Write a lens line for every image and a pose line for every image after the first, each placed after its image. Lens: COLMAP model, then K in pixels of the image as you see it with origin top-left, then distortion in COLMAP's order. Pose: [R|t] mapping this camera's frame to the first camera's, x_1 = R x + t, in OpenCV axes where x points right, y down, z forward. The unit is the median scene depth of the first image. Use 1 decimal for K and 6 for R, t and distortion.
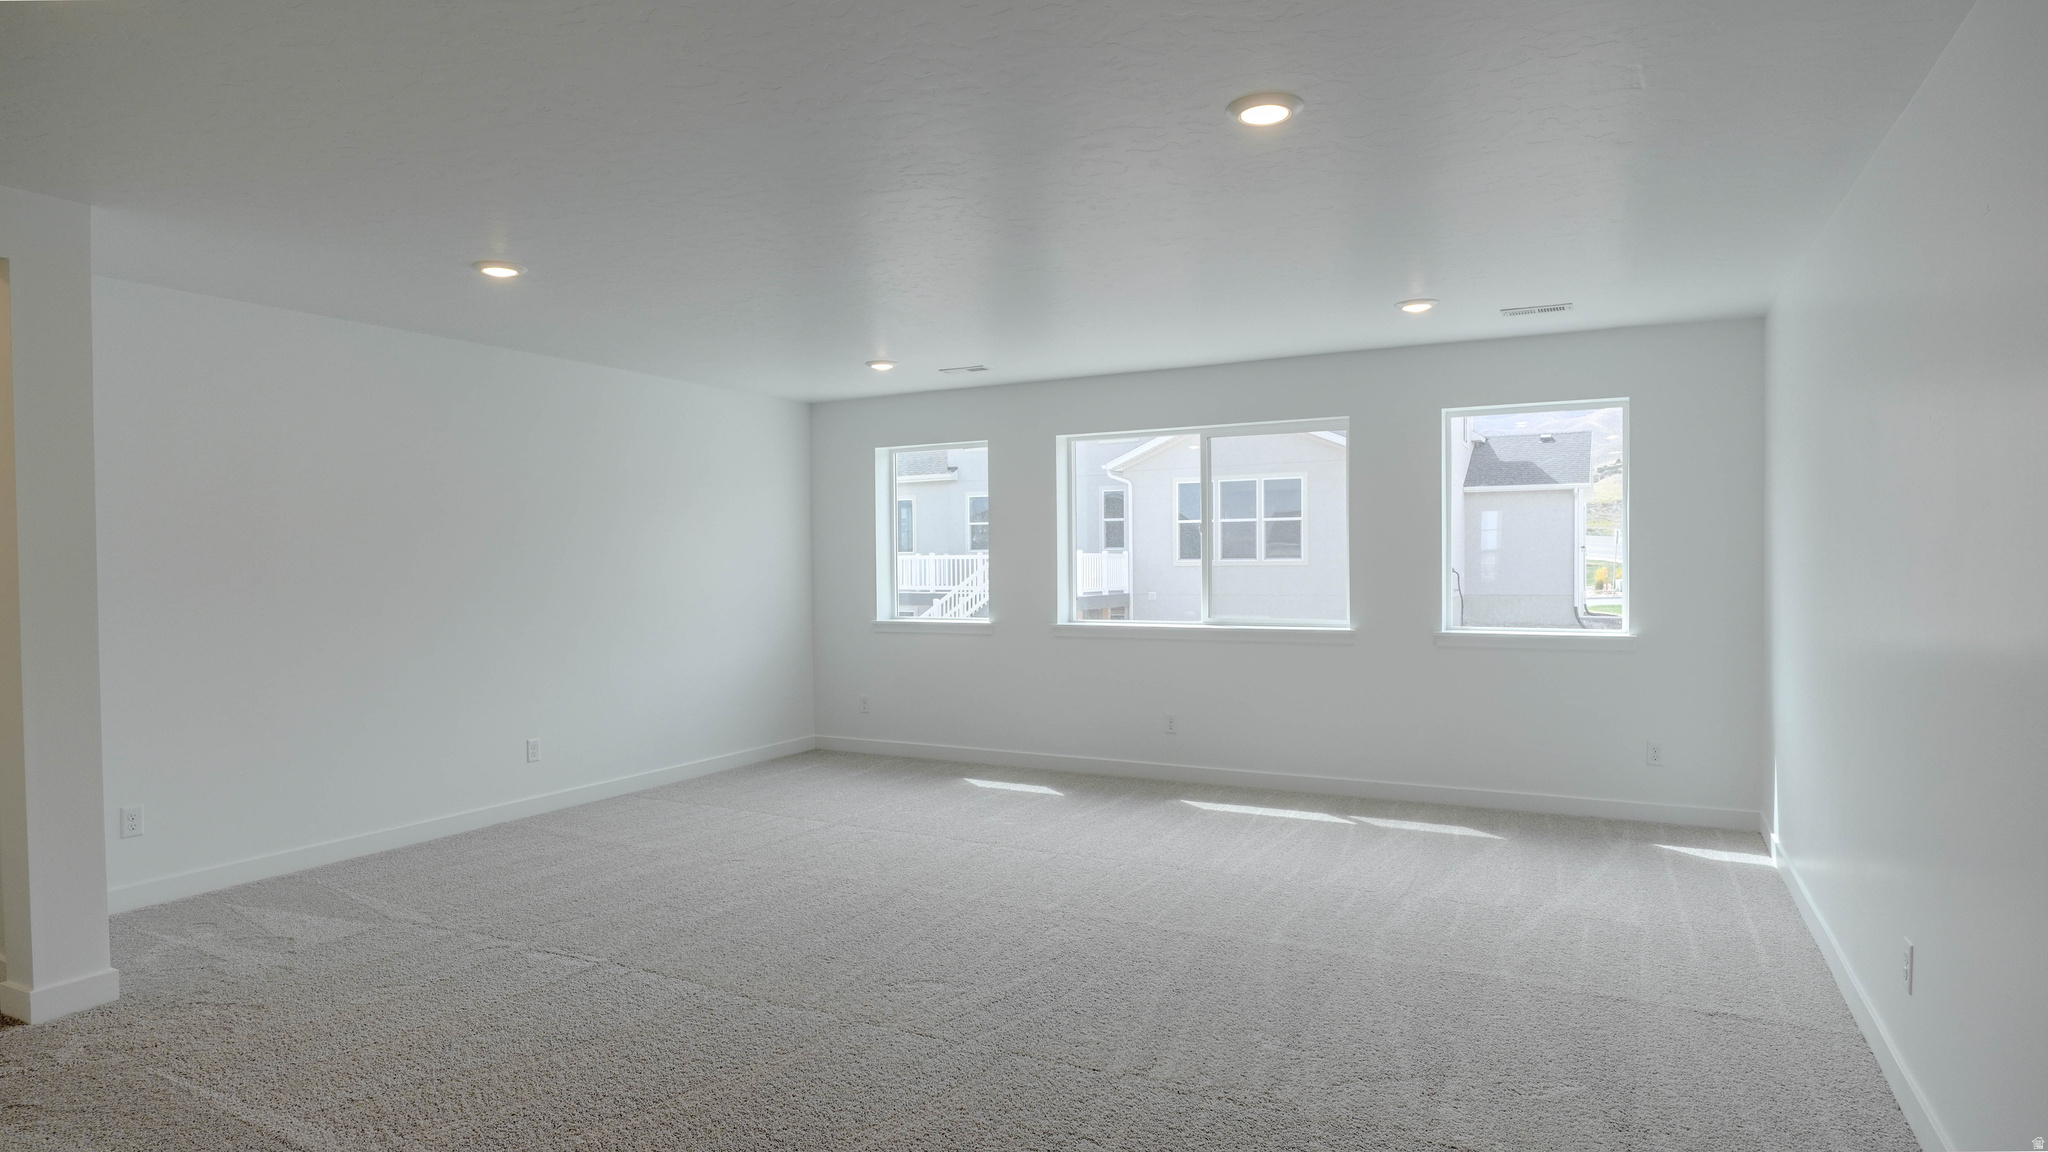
lens RADIAL K [[1131.8, 0, 1024.3], [0, 1131.8, 584.4], [0, 0, 1]] dist [-0.041874, 0.012865]
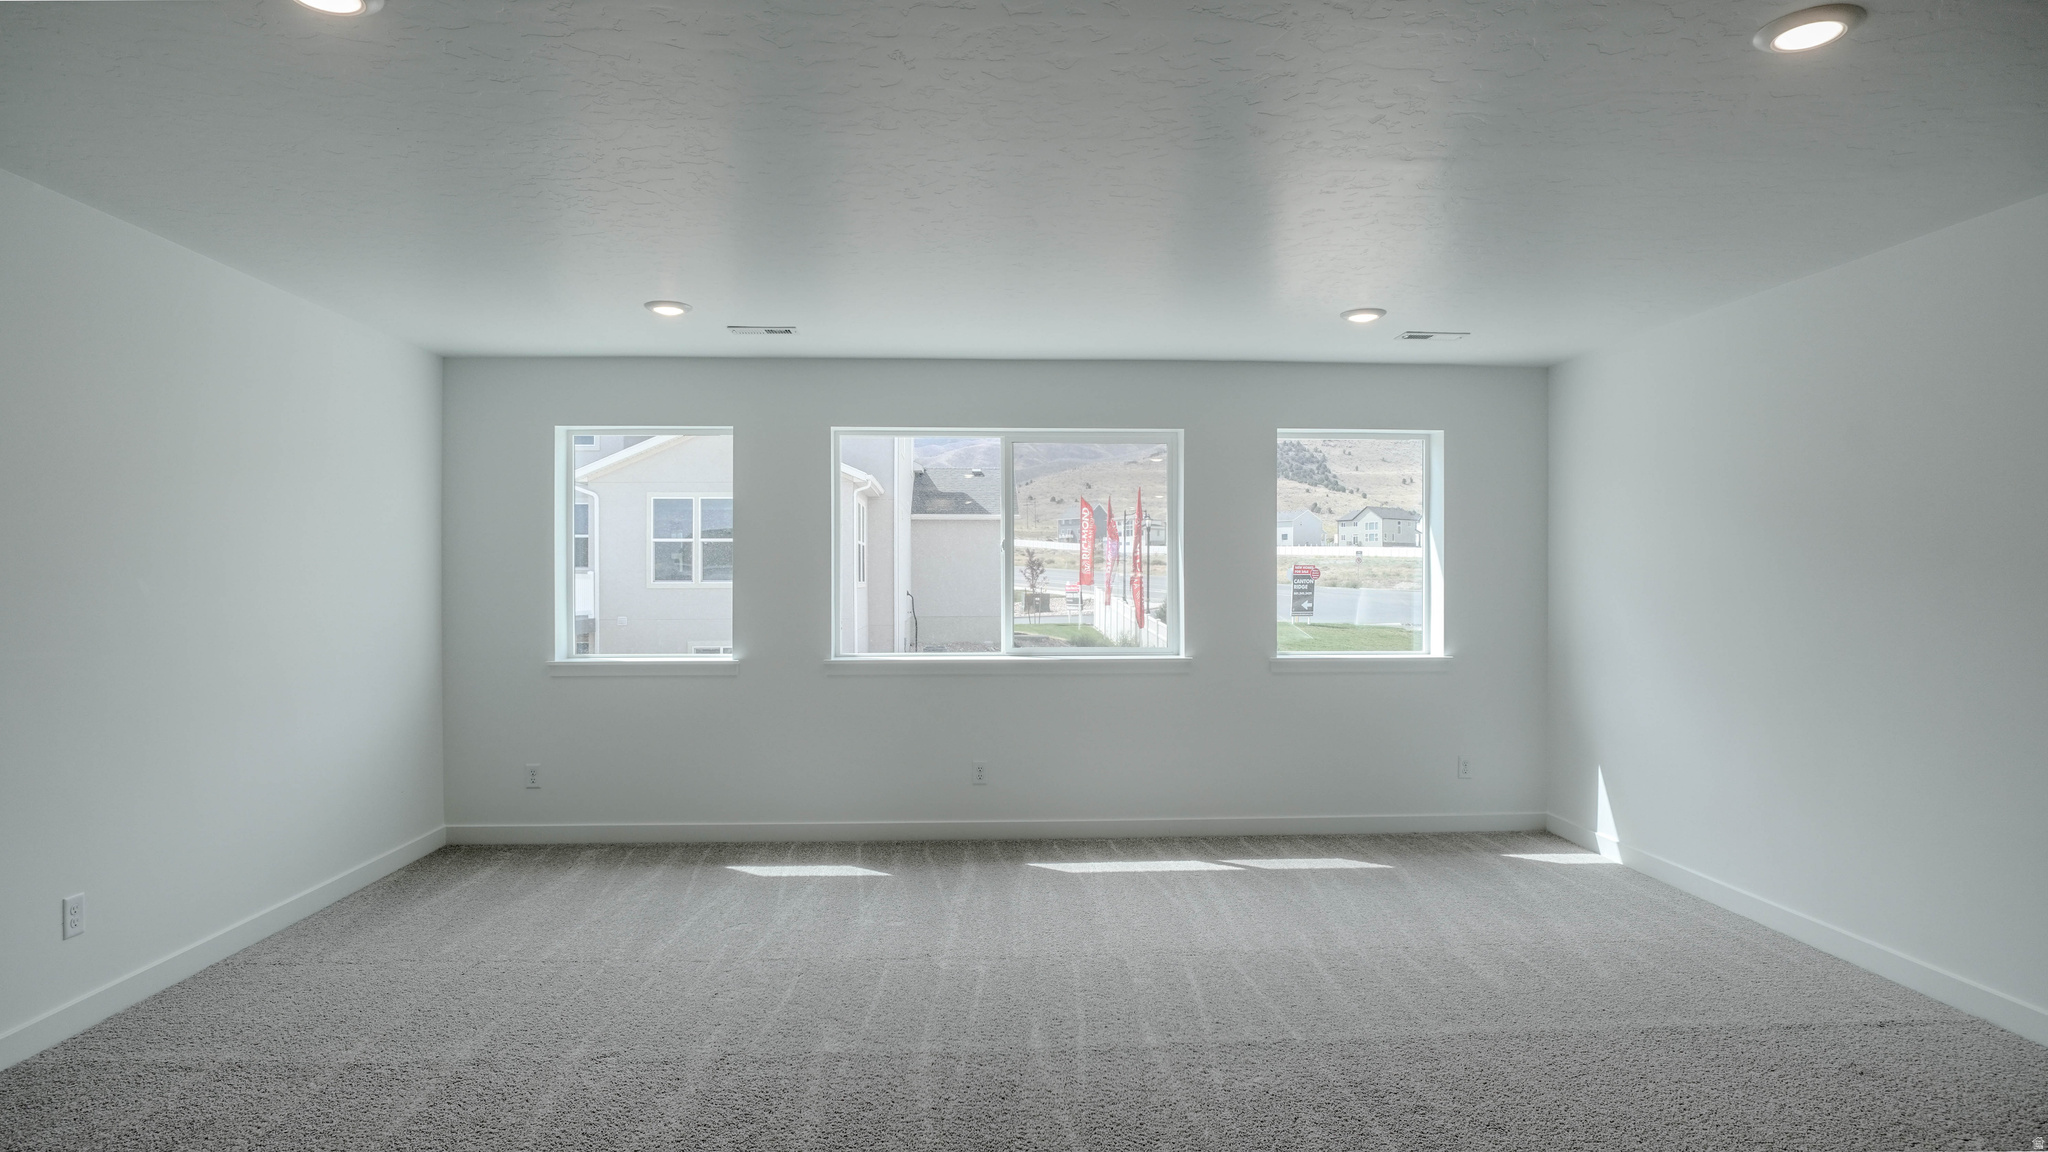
lens RADIAL K [[1114.4, 0, 1026.7], [0, 1114.4, 587.3], [0, 0, 1]] dist [-0.032389, 0.002509]
pose [[0.853383, 0.004740, 0.521263, -0.265944], [0.004517, 0.999854, -0.016486, -0.002875], [-0.521265, 0.016424, 0.853237, 0.247235]]
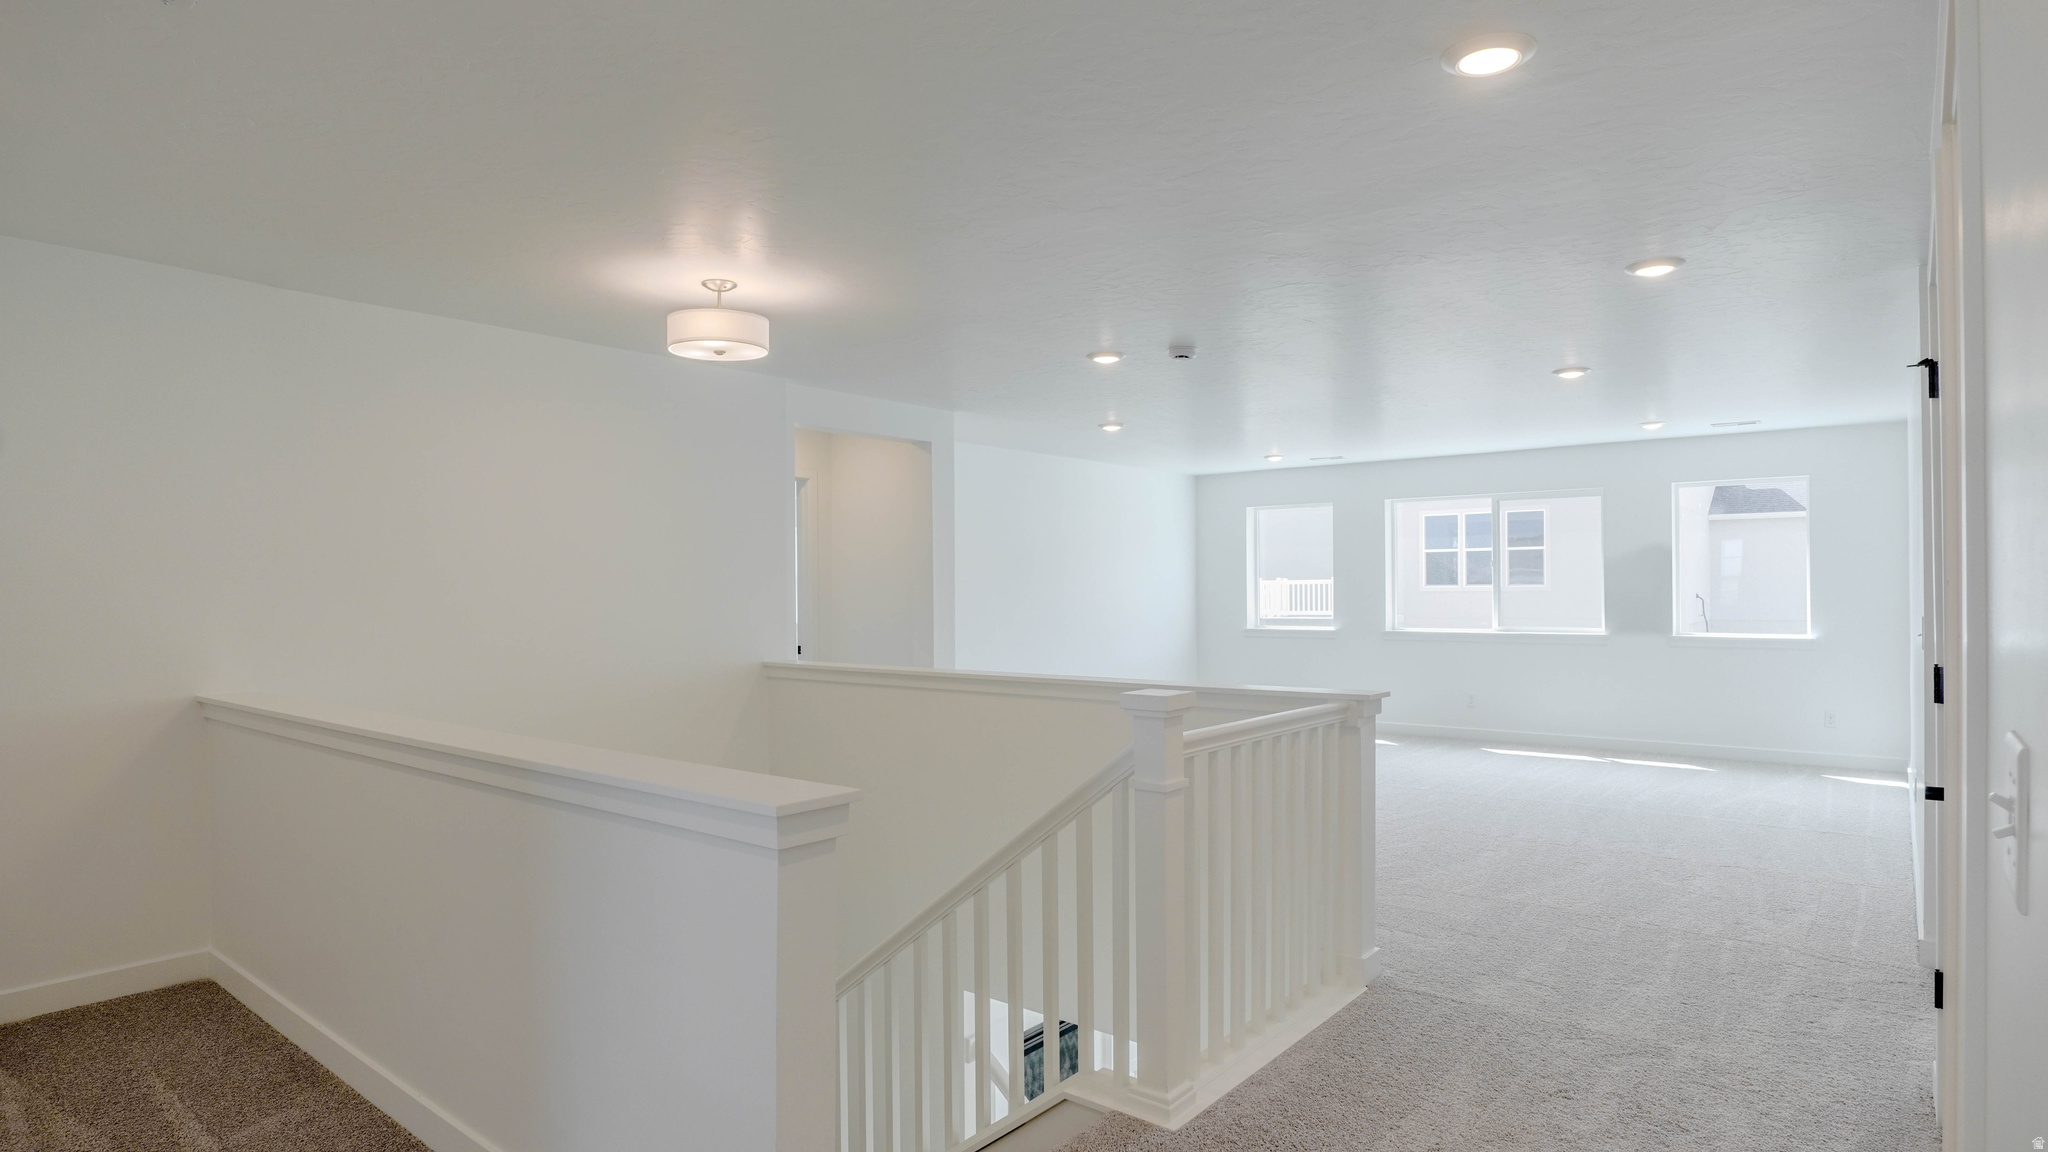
lens RADIAL K [[1114.4, 0, 1026.7], [0, 1114.4, 587.3], [0, 0, 1]] dist [-0.032389, 0.002509]
pose [[0.982685, 0.001707, -0.185277, -0.156749], [-0.005458, 0.999790, -0.019737, 0.011340], [0.185204, 0.020406, 0.982488, -0.468590]]
